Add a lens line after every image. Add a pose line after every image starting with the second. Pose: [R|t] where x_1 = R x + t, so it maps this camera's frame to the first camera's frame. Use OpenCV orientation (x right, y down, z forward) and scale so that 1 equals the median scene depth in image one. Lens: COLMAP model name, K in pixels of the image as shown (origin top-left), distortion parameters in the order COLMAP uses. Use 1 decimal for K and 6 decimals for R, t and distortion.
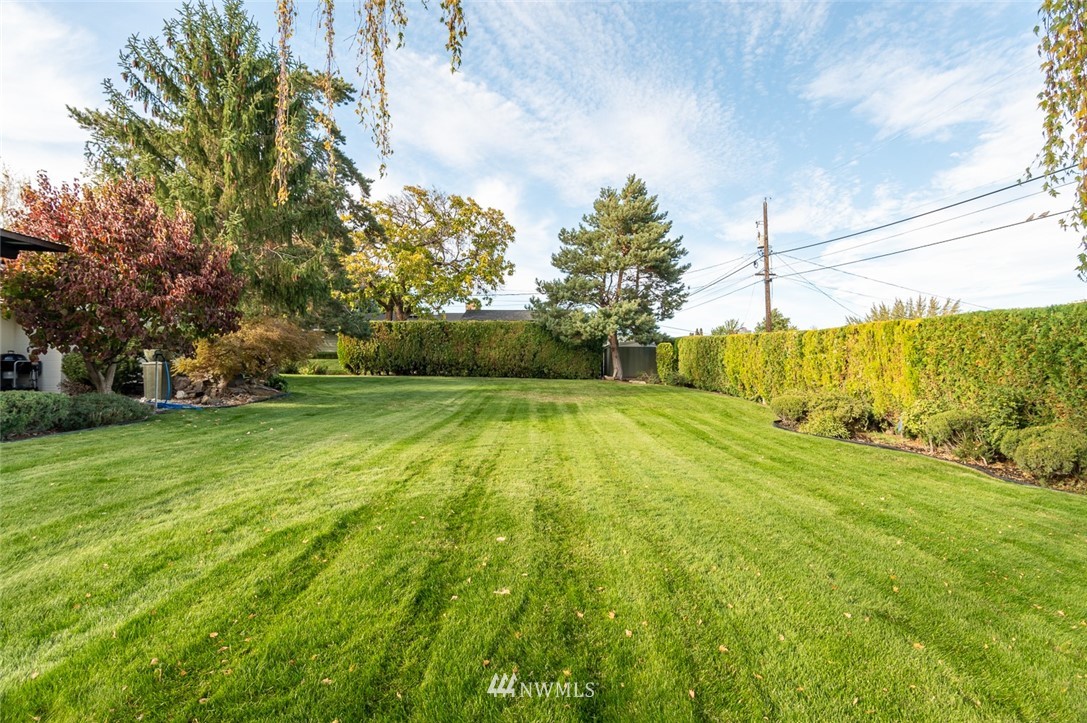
lens RADIAL K [[522.2, 0, 542.7], [0, 522.2, 363.2], [0, 0, 1]] dist [0.009866, 0.000019]
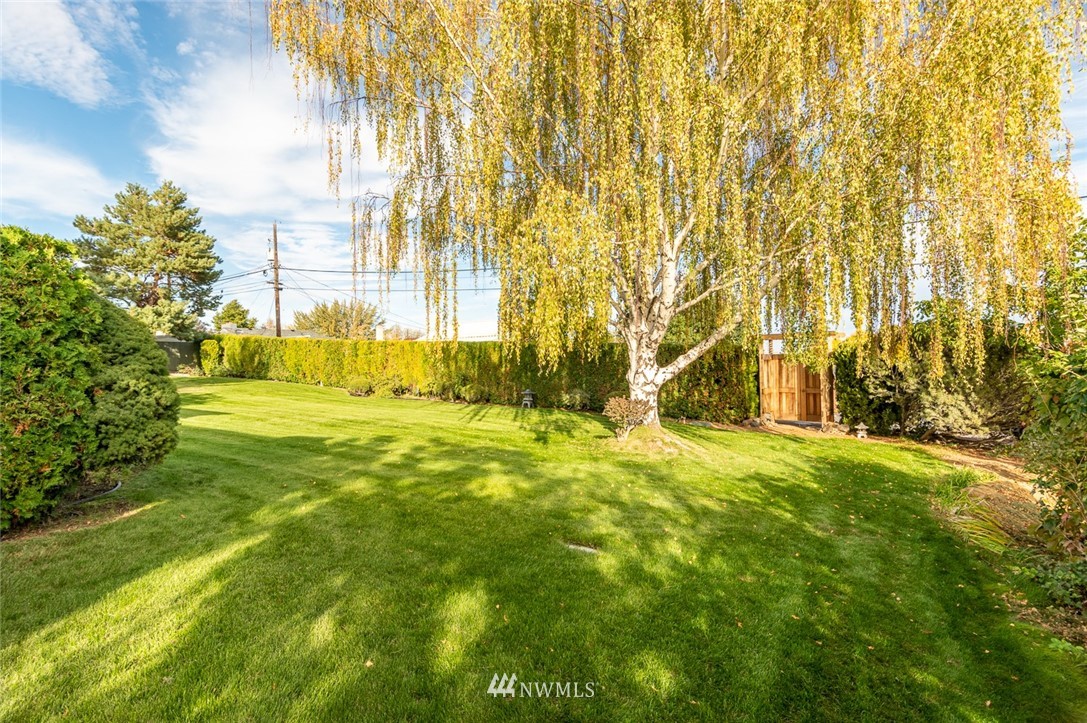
lens RADIAL K [[522.2, 0, 543.5], [0, 522.2, 359.1], [0, 0, 1]] dist [0.009866, 0.000019]
pose [[0.539975, -0.010317, 0.841618, -0.354606], [-0.004167, 0.999880, 0.014931, -0.018196], [-0.841671, -0.011570, 0.539867, -0.248952]]
